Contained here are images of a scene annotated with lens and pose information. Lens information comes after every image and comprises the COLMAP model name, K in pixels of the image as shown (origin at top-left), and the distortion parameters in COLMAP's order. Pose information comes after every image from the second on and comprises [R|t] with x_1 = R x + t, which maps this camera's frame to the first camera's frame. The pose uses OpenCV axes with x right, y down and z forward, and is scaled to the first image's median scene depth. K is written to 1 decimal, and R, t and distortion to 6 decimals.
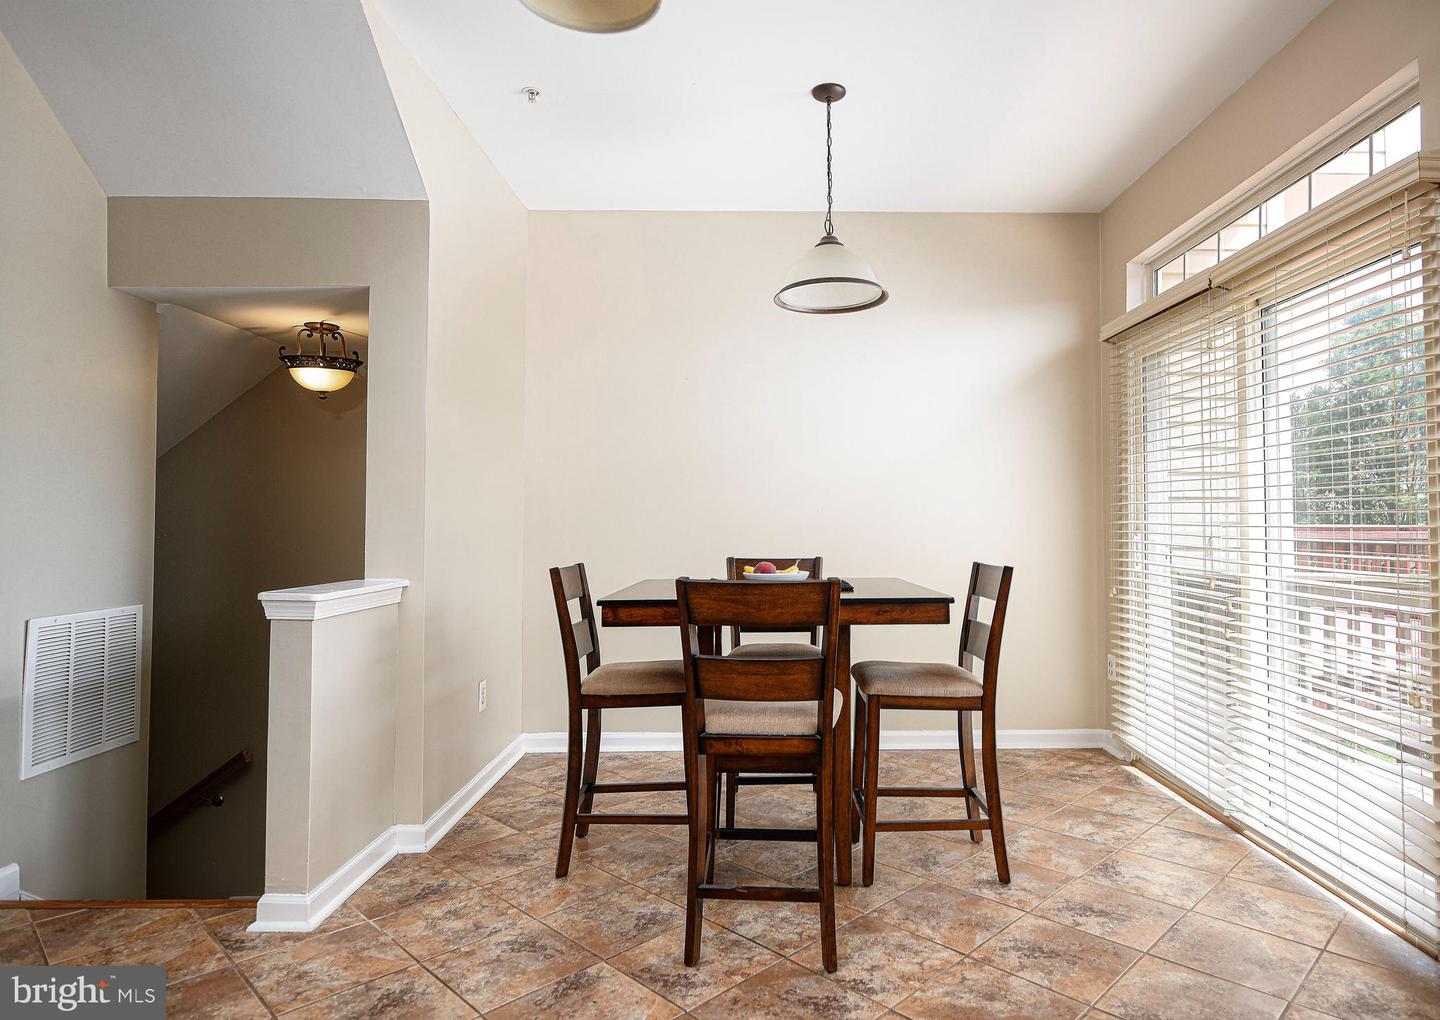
lens RADIAL K [[852.4, 0, 758.4], [0, 852.4, 503.6], [0, 0, 1]] dist [-0.001062, -0.001057]
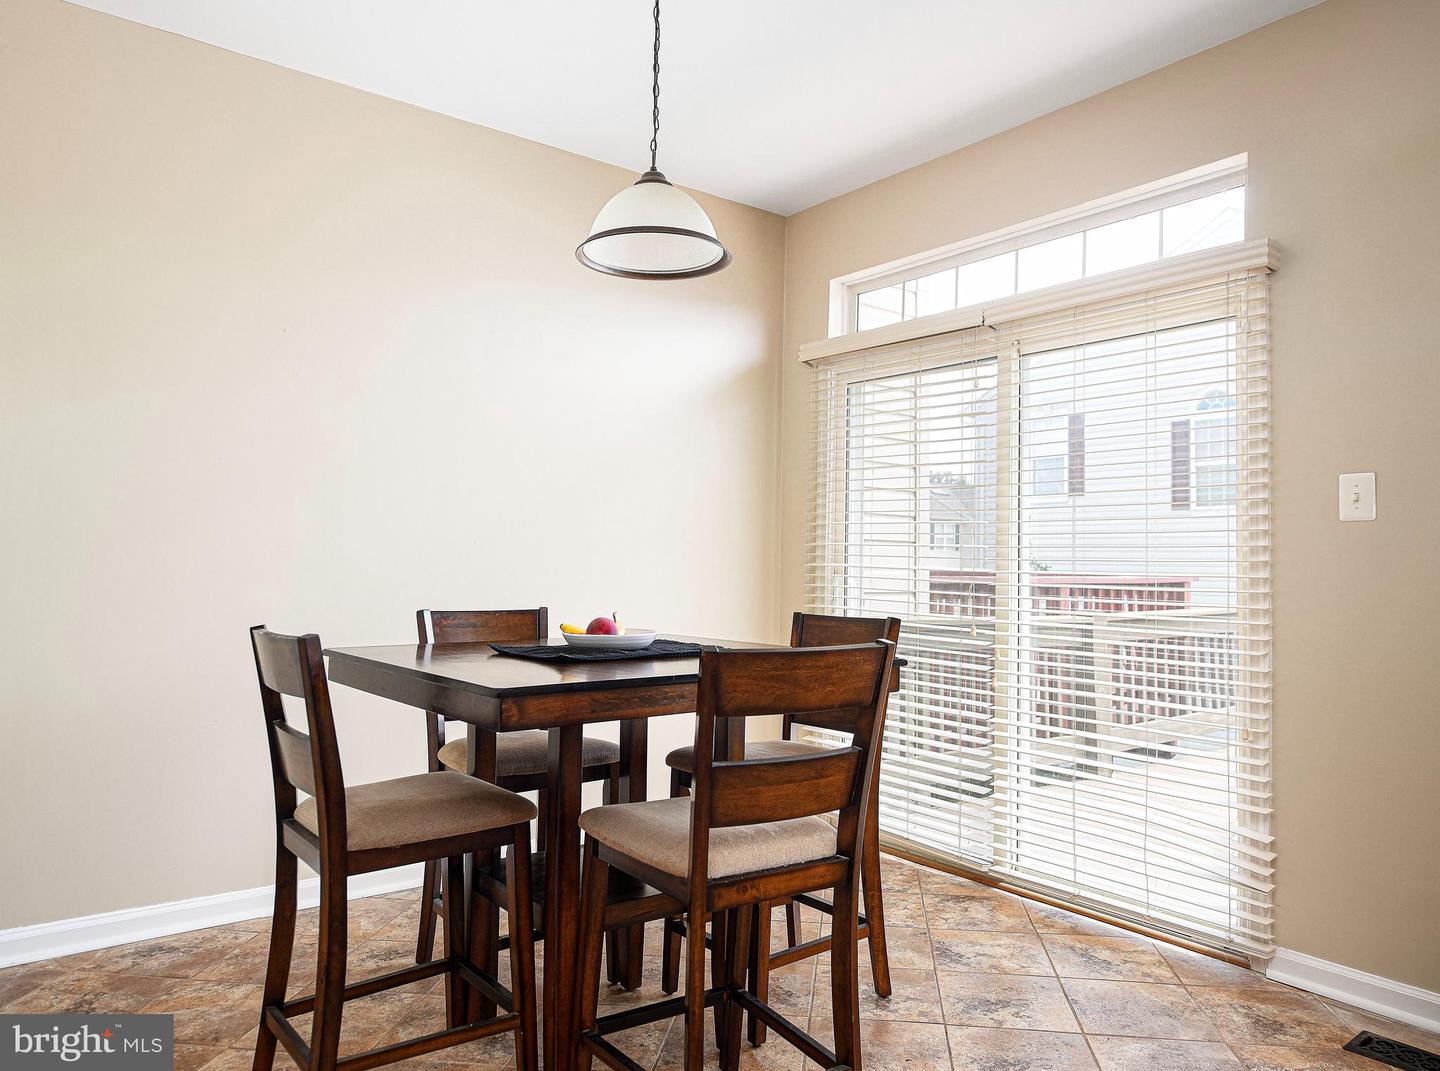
lens RADIAL K [[1017.7, 0, 720.0], [0, 1017.7, 535.5], [0, 0, 1]] dist [0.002522, -0.000074]
pose [[0.787595, 0.031958, 0.615364, -0.465034], [-0.032260, 0.999423, -0.010615, 0.007545], [-0.615348, -0.011491, 0.788172, 0.311947]]
